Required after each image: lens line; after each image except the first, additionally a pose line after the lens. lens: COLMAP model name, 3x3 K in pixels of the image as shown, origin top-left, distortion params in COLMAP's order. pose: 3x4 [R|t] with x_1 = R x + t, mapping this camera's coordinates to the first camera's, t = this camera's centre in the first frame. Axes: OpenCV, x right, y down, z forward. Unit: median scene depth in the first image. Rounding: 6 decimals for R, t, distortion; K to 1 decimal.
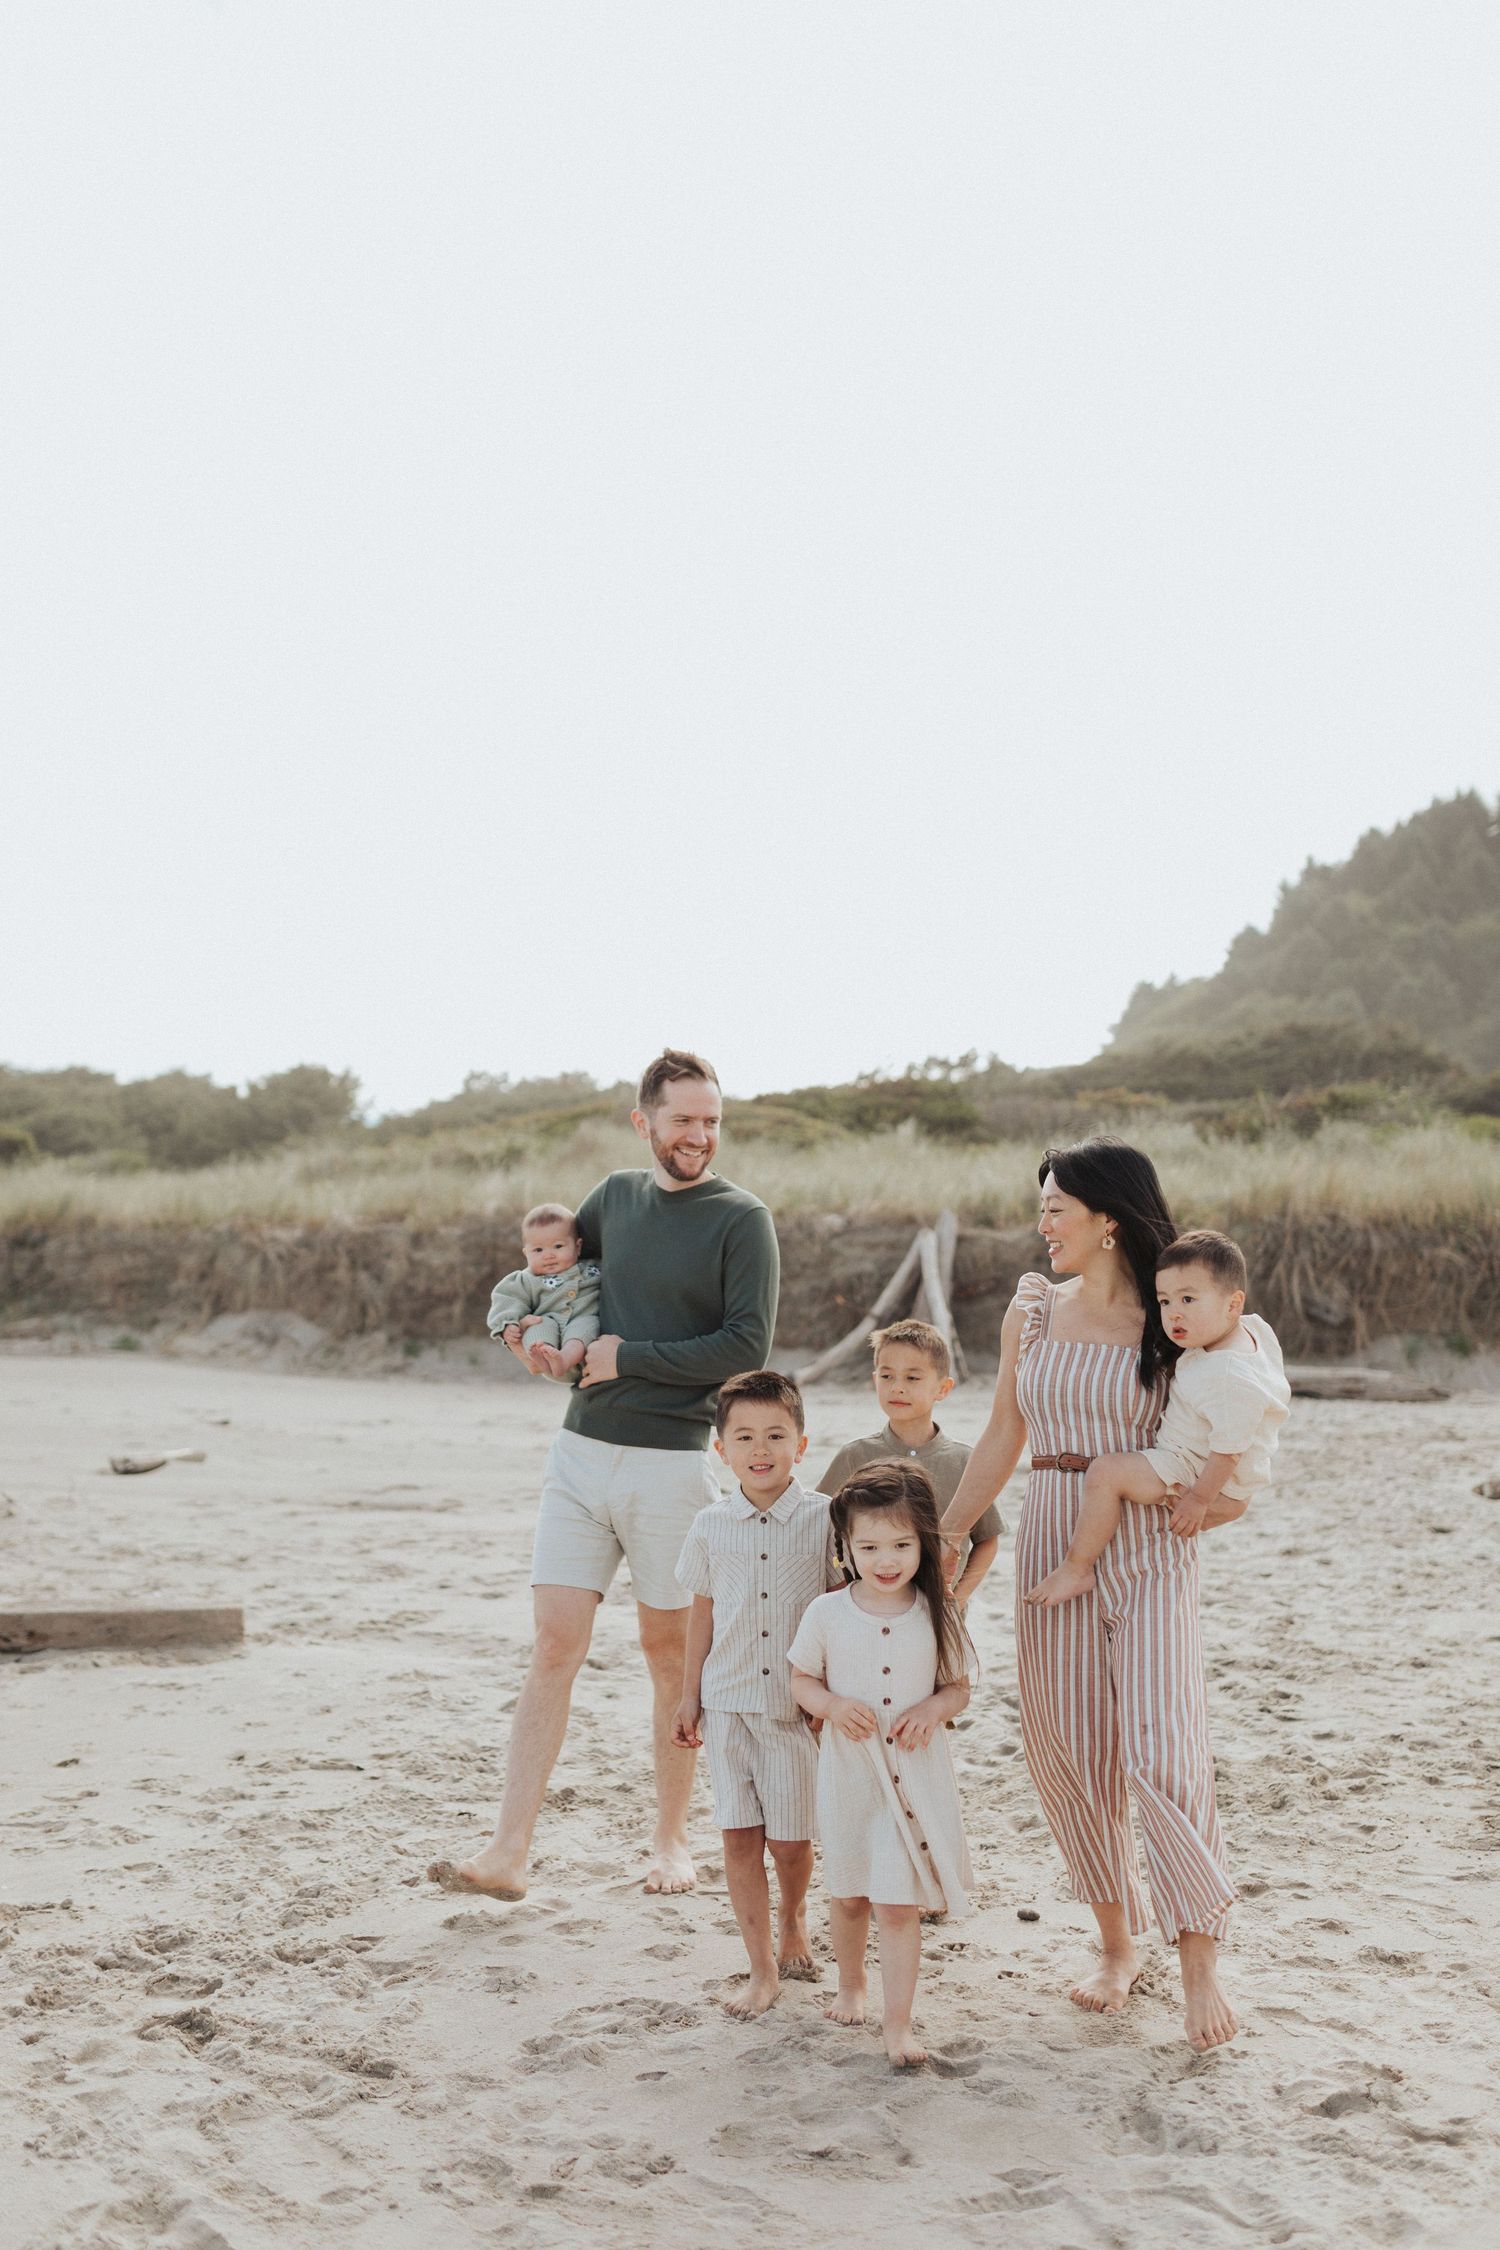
lens RADIAL K [[2137.4, 0, 759.6], [0, 2137.4, 1129.0], [0, 0, 1]] dist [-0.068546, 0.086672]
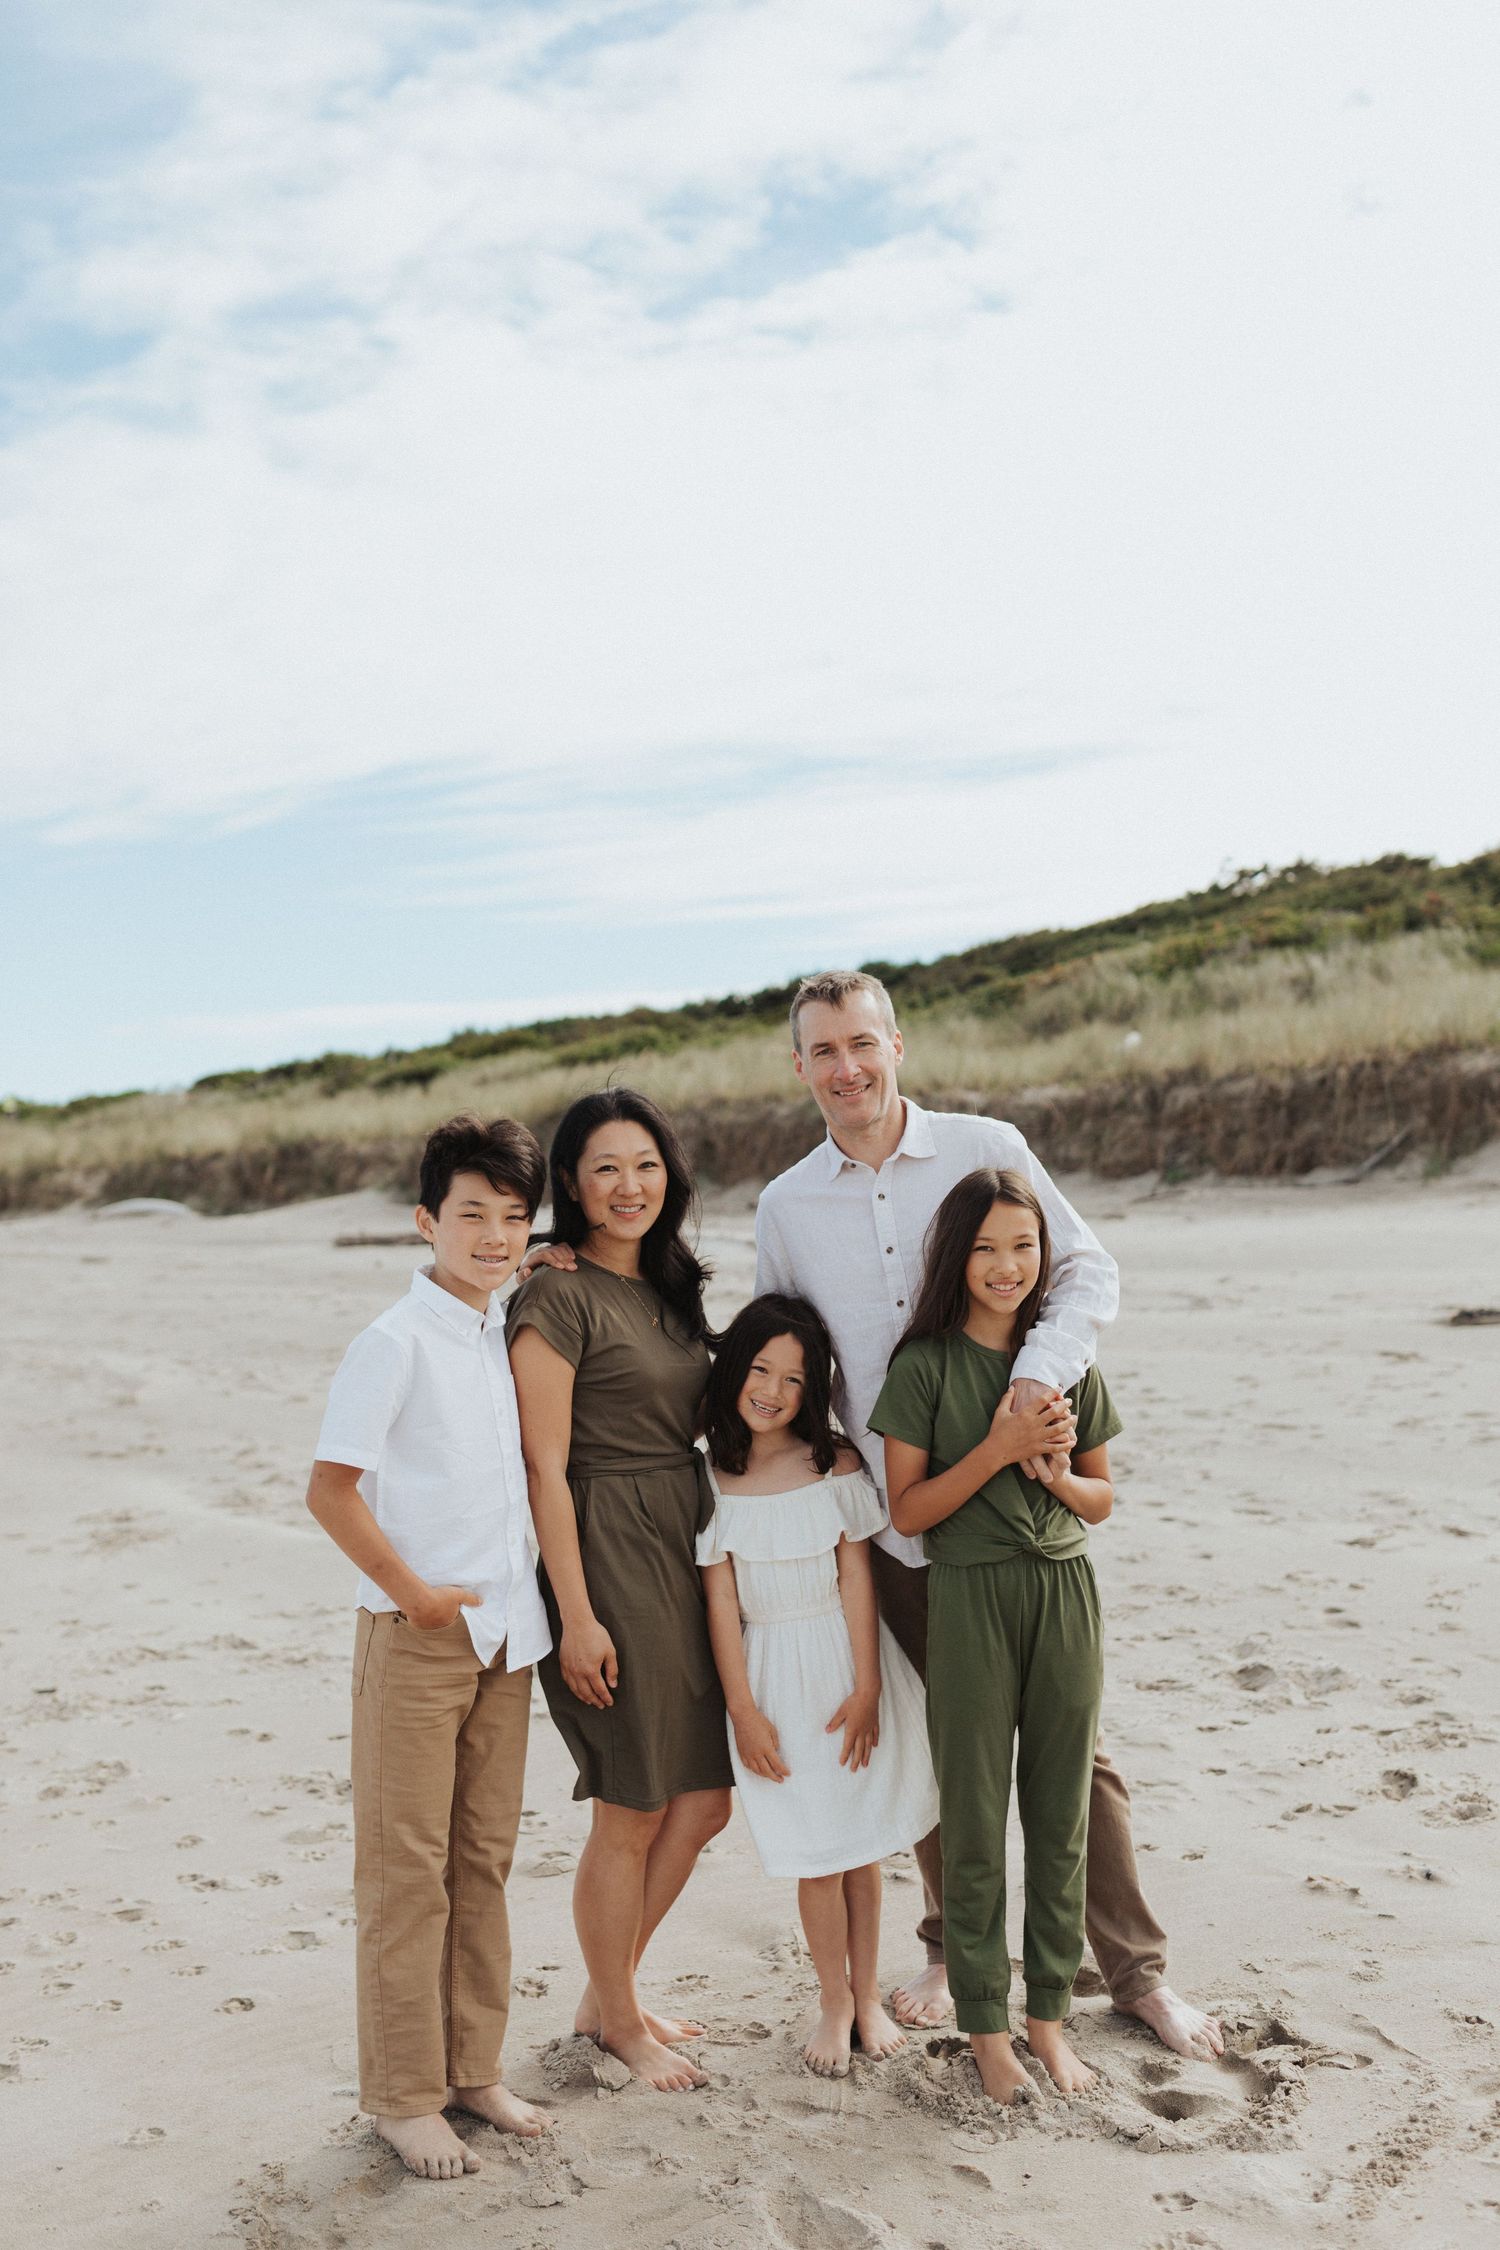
lens RADIAL K [[2137.4, 0, 759.6], [0, 2137.4, 1129.0], [0, 0, 1]] dist [-0.068546, 0.086672]
pose [[0.856252, -0.064934, -0.512461, -0.339374], [0.112055, 0.991794, 0.061558, 0.004569], [0.504258, -0.110133, 0.856501, 0.217086]]
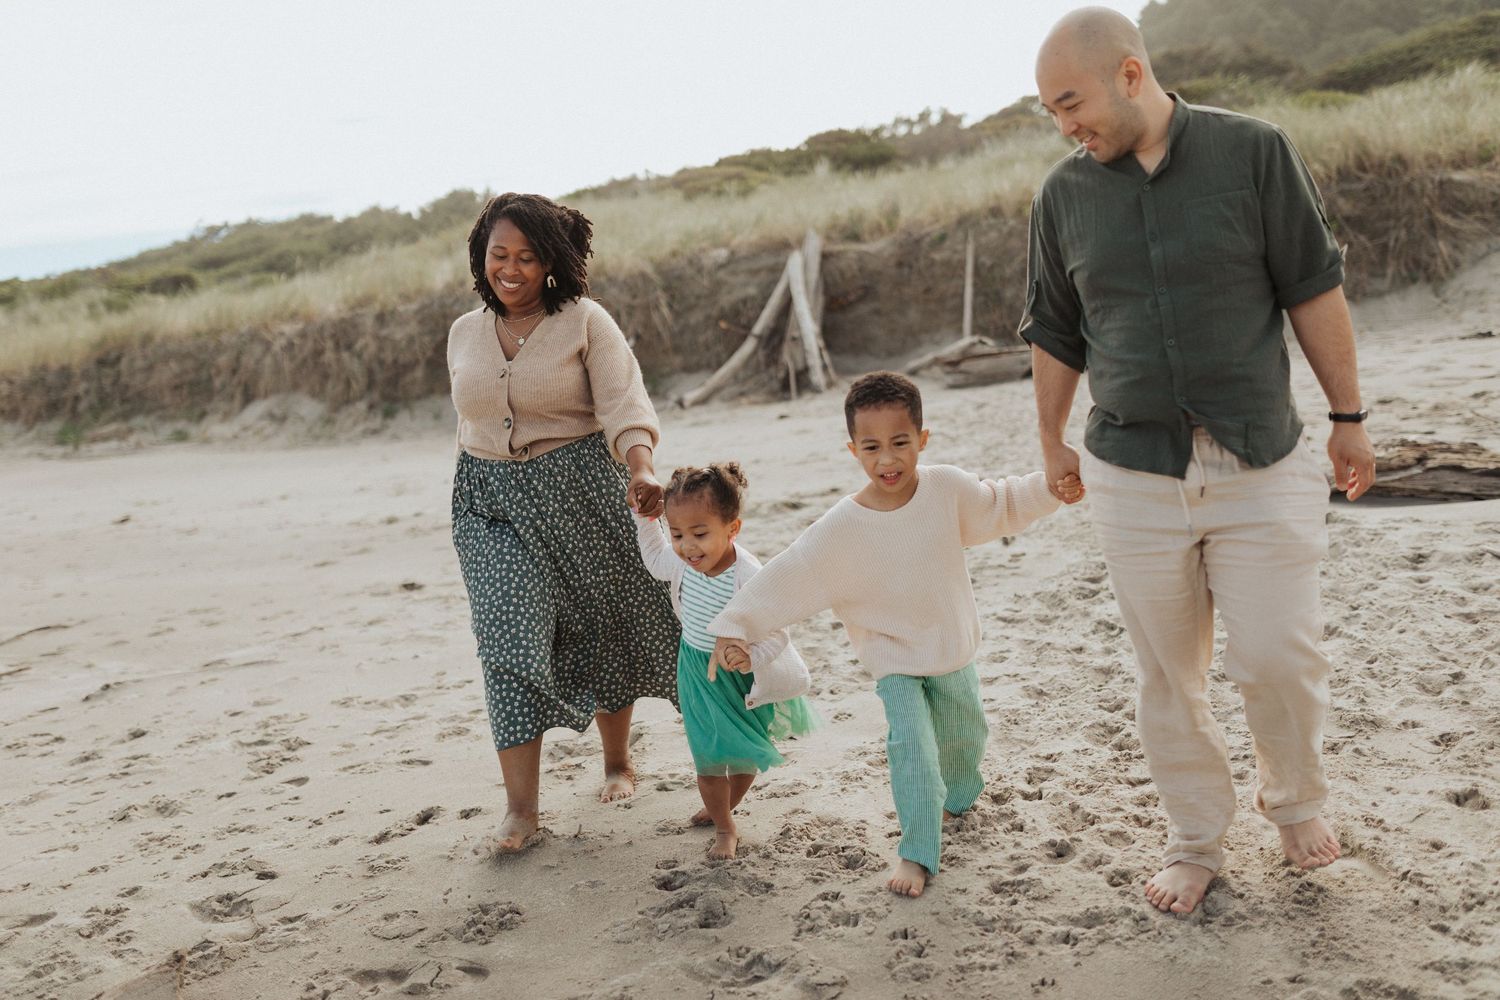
lens RADIAL K [[1424.9, 0, 750.0], [0, 1424.9, 500.0], [0, 0, 1]] dist [-0.068546, 0.086672]
pose [[0.989333, -0.120481, -0.081876, 0.088989], [0.134819, 0.970181, 0.201428, 0.018509], [0.055166, -0.210318, 0.976075, 0.226034]]
